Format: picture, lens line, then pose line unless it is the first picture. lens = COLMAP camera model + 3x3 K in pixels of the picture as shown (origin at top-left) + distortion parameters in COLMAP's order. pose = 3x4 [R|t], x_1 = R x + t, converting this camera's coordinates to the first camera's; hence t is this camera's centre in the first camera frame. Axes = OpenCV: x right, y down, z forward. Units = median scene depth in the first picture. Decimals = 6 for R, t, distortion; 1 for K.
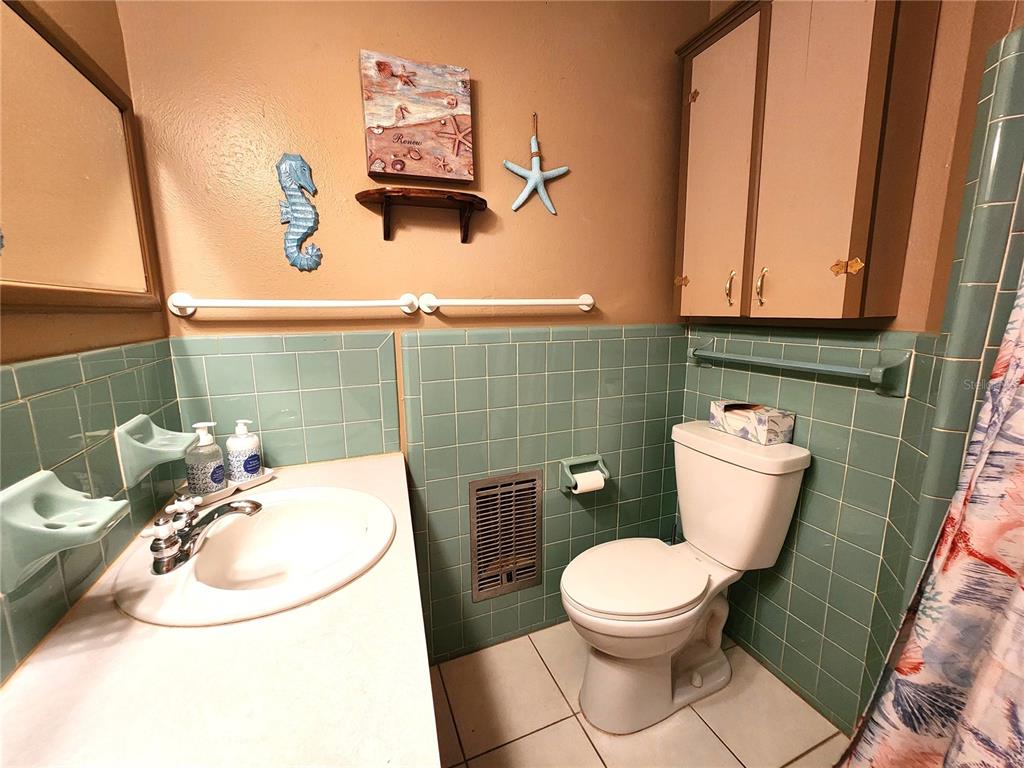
lens RADIAL K [[420.8, 0, 509.7], [0, 420.8, 382.4], [0, 0, 1]] dist [-0.001578, 0.000462]
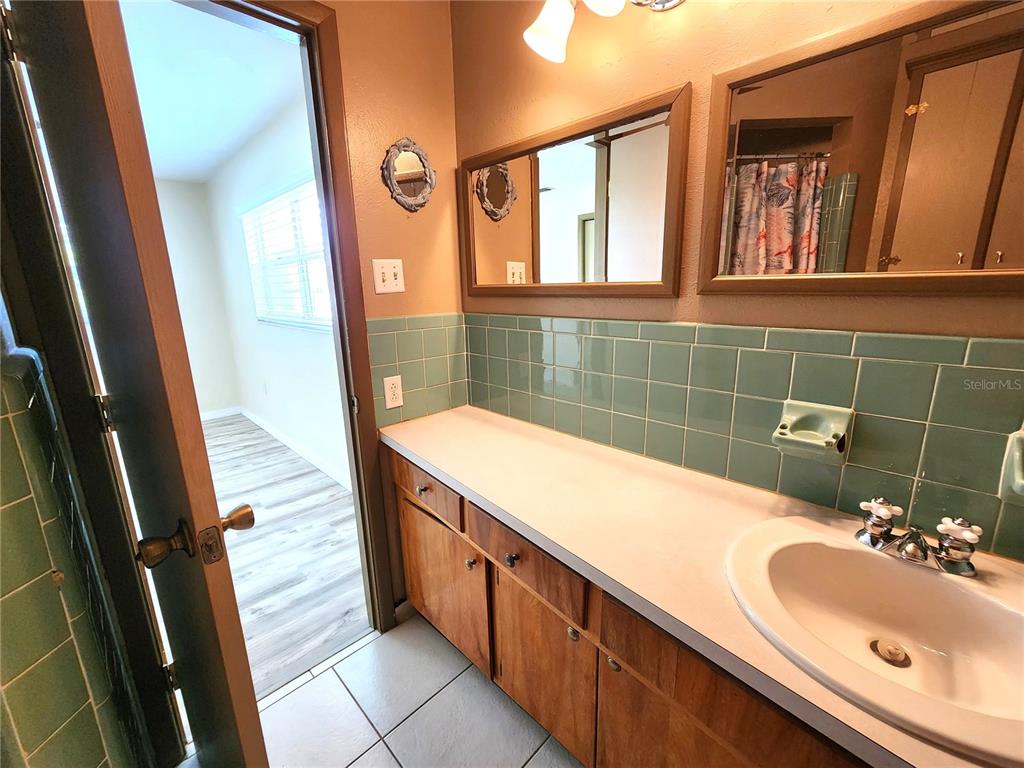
lens RADIAL K [[420.8, 0, 509.7], [0, 420.8, 382.4], [0, 0, 1]] dist [-0.001578, 0.000462]
pose [[-0.919717, 0.113922, -0.375690, 0.239343], [-0.039120, 0.925613, 0.376445, -0.186769], [0.390628, 0.360920, -0.846845, 0.882778]]
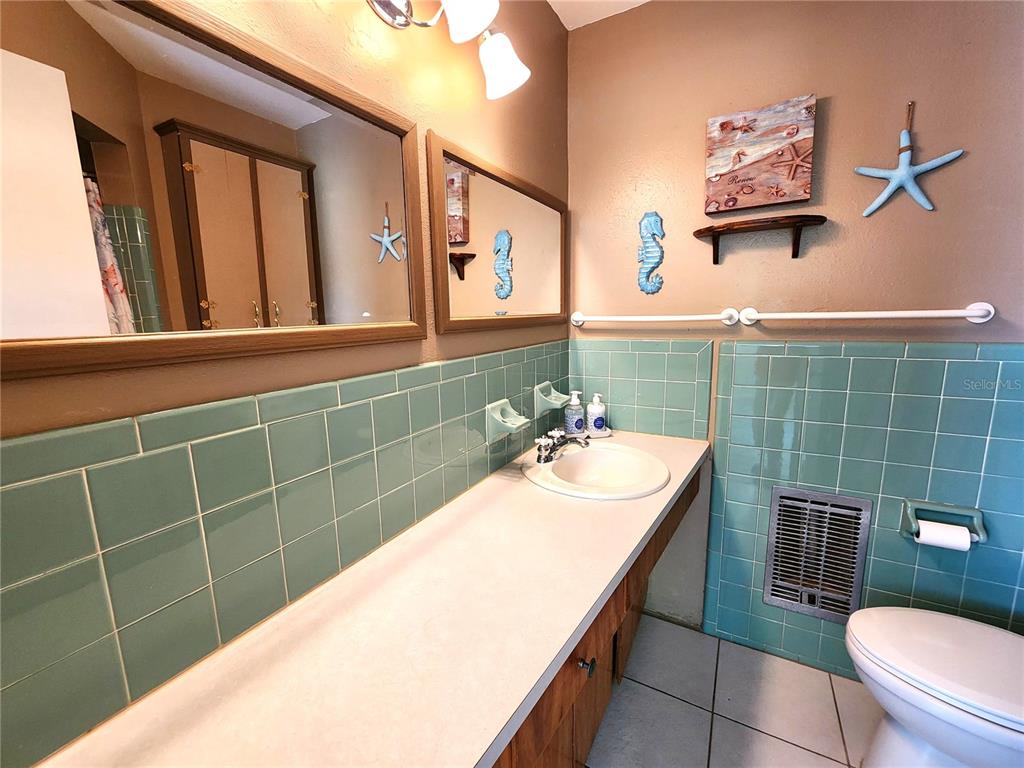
lens RADIAL K [[420.8, 0, 509.7], [0, 420.8, 382.4], [0, 0, 1]] dist [-0.001578, 0.000462]
pose [[0.622551, 0.124599, -0.772596, 0.332168], [-0.115396, 0.991068, 0.066847, -0.016856], [0.774024, 0.047538, 0.631369, -0.216537]]
